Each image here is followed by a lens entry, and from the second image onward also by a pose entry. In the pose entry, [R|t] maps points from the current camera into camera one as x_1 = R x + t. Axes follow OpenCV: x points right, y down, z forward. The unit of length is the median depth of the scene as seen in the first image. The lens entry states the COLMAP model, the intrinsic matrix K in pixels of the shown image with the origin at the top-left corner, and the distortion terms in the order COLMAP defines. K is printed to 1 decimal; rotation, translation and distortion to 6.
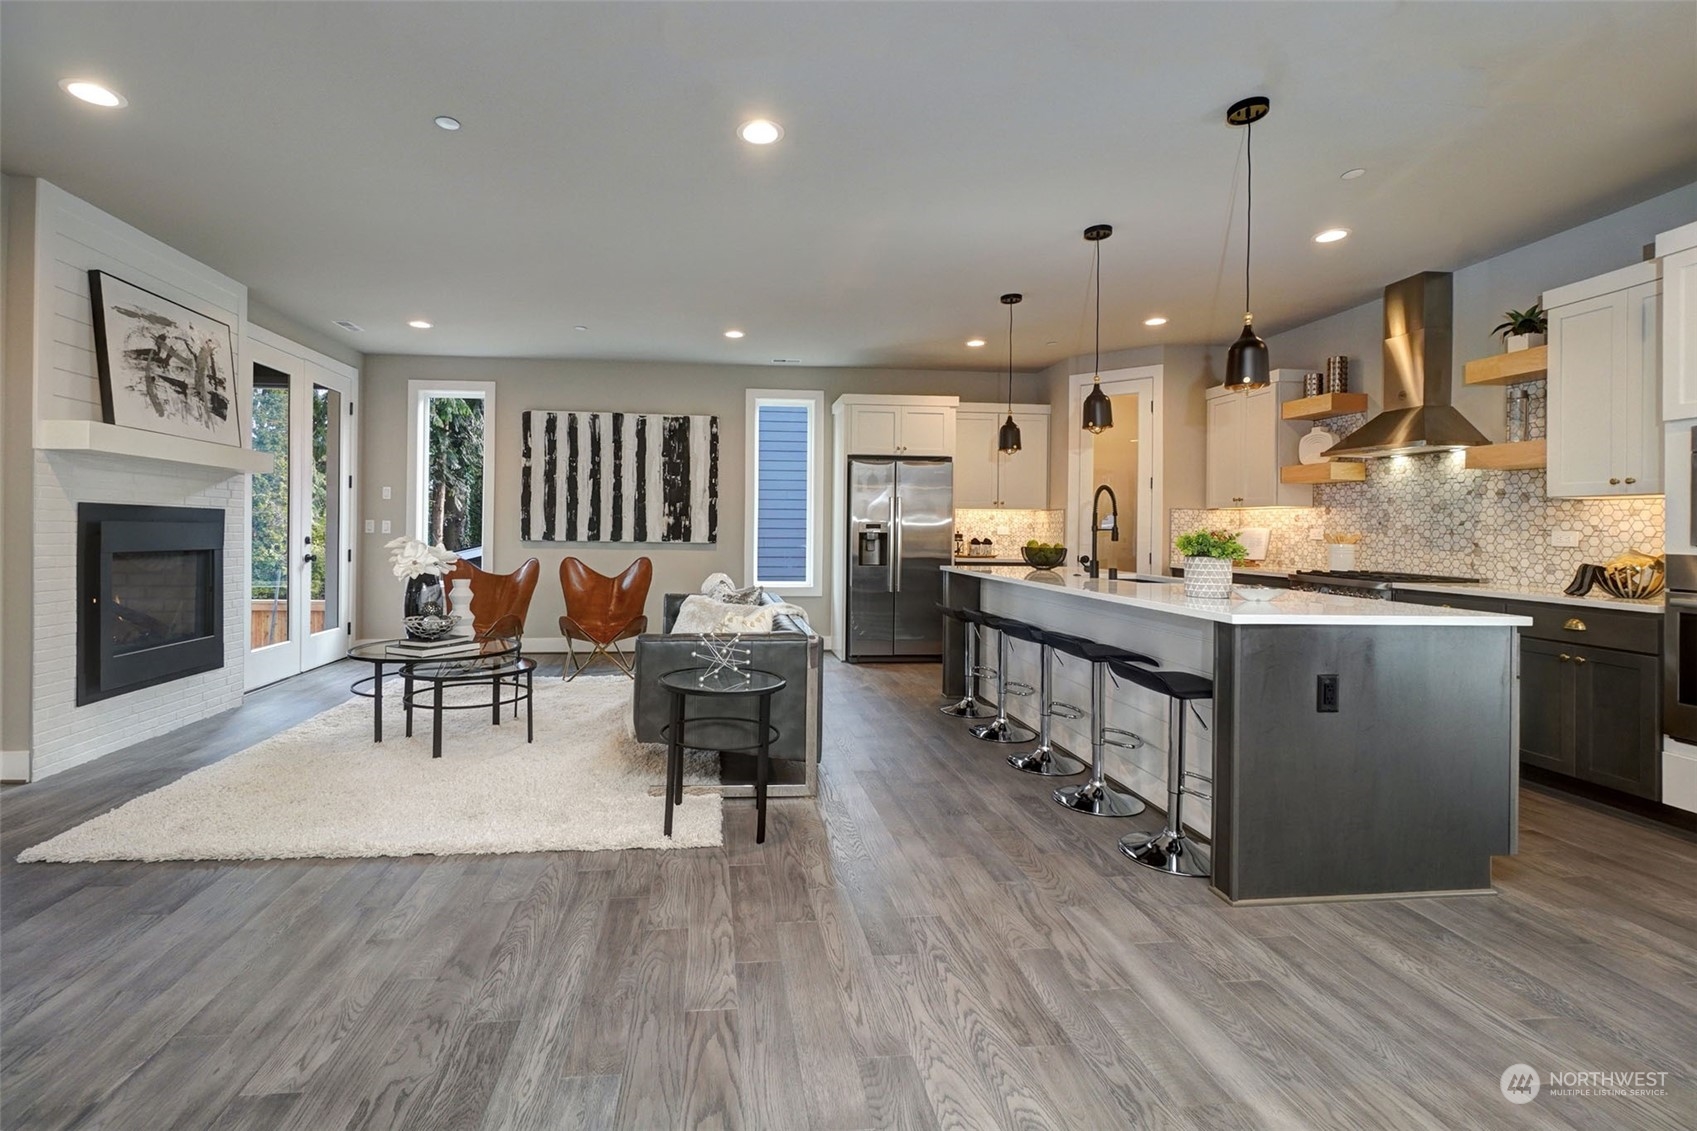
lens RADIAL K [[814.3, 0, 807.5], [0, 814.3, 520.9], [0, 0, 1]] dist [0.007430, 0.003021]
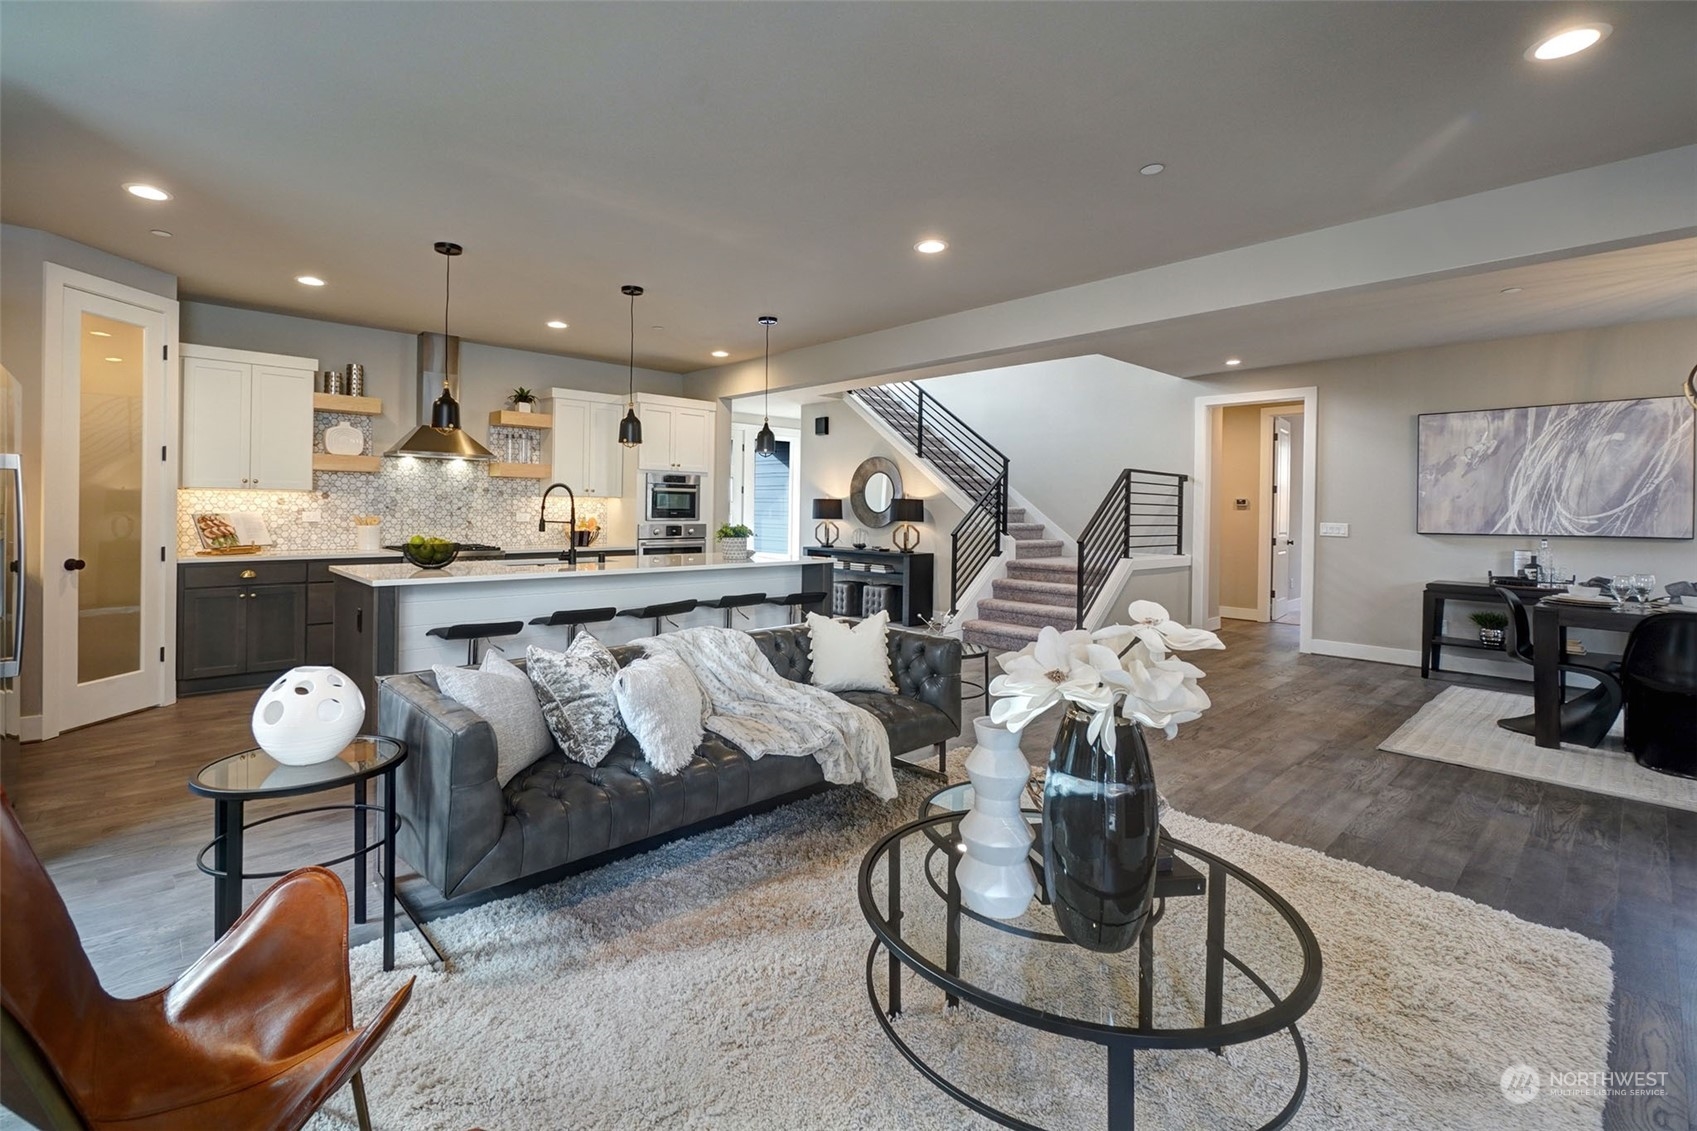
lens RADIAL K [[814.3, 0, 829.2], [0, 814.3, 522.0], [0, 0, 1]] dist [0.007430, 0.003021]
pose [[-0.611339, -0.025360, 0.790962, -0.701509], [-0.019271, 0.999667, 0.017157, -0.009366], [-0.791134, -0.004754, -0.611625, 1.215972]]
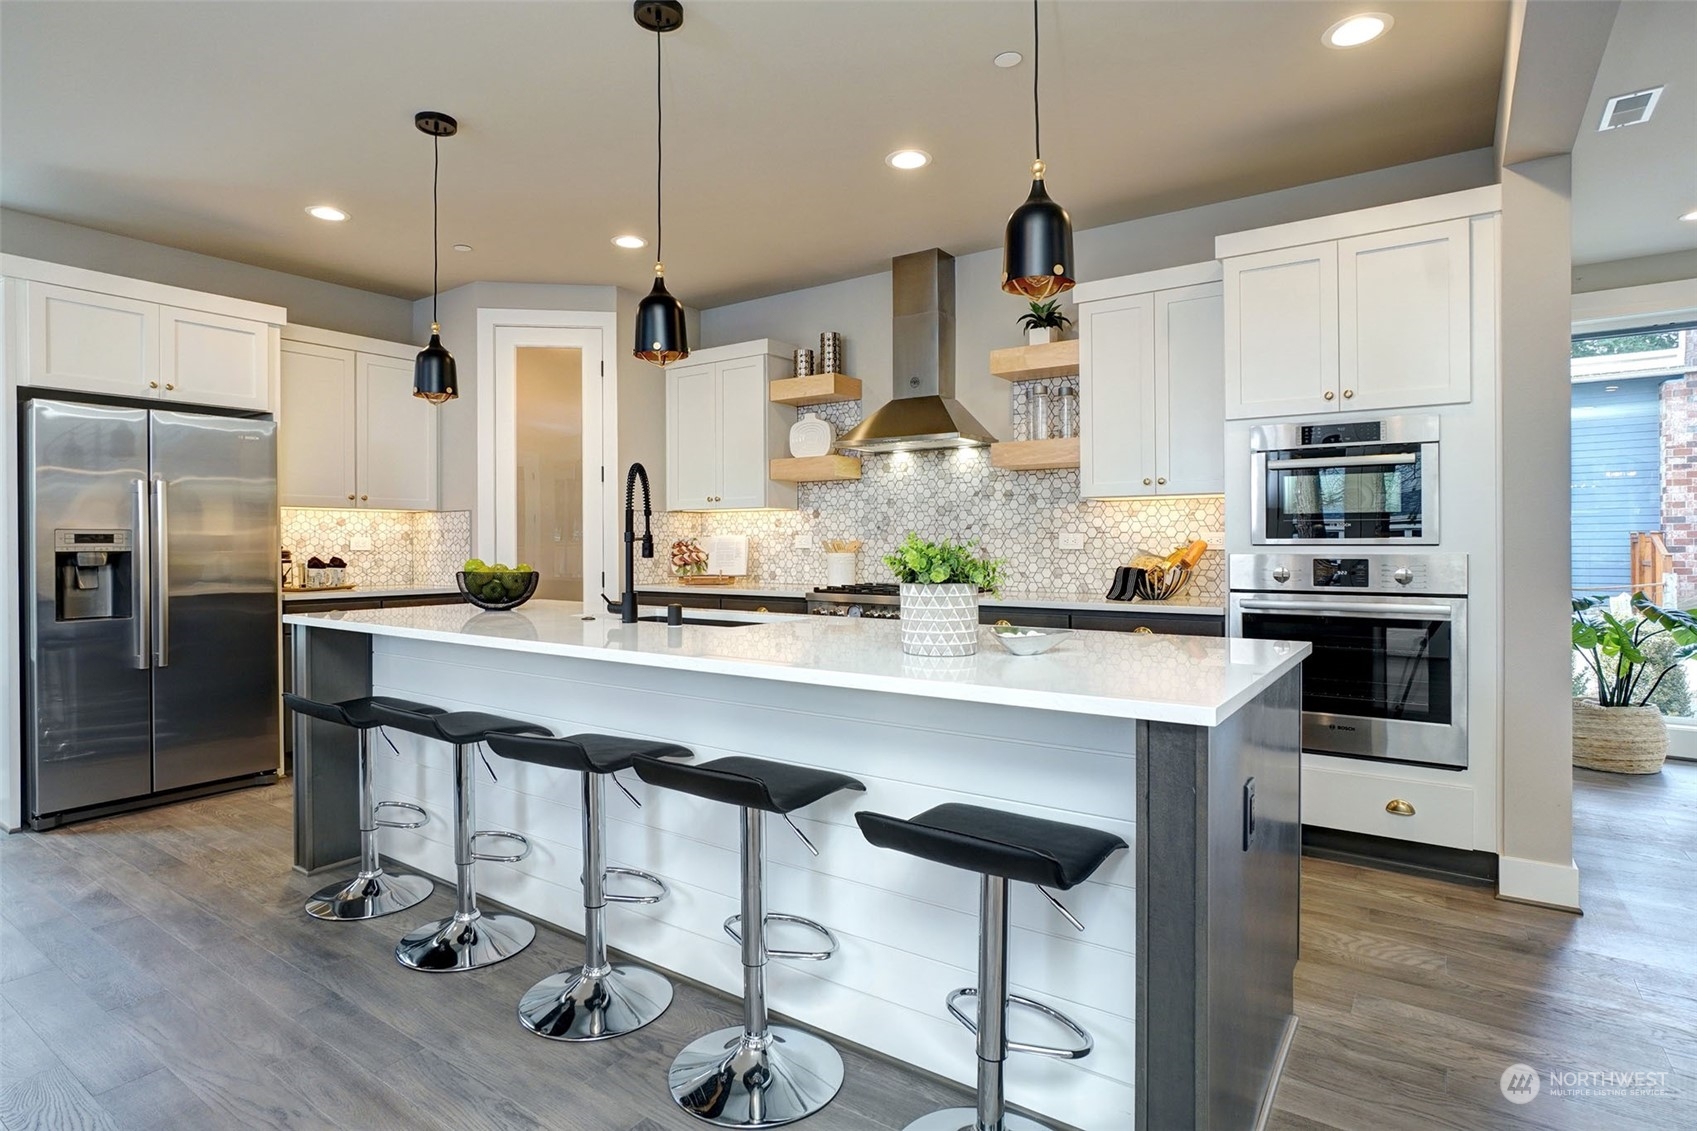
lens RADIAL K [[852.9, 0, 862.4], [0, 852.9, 545.5], [0, 0, 1]] dist [-0.005766, 0.000333]
pose [[0.662275, -0.017334, 0.749060, 0.006208], [0.005793, 0.999821, 0.018016, 0.005092], [-0.749238, -0.007592, 0.662257, 0.404961]]
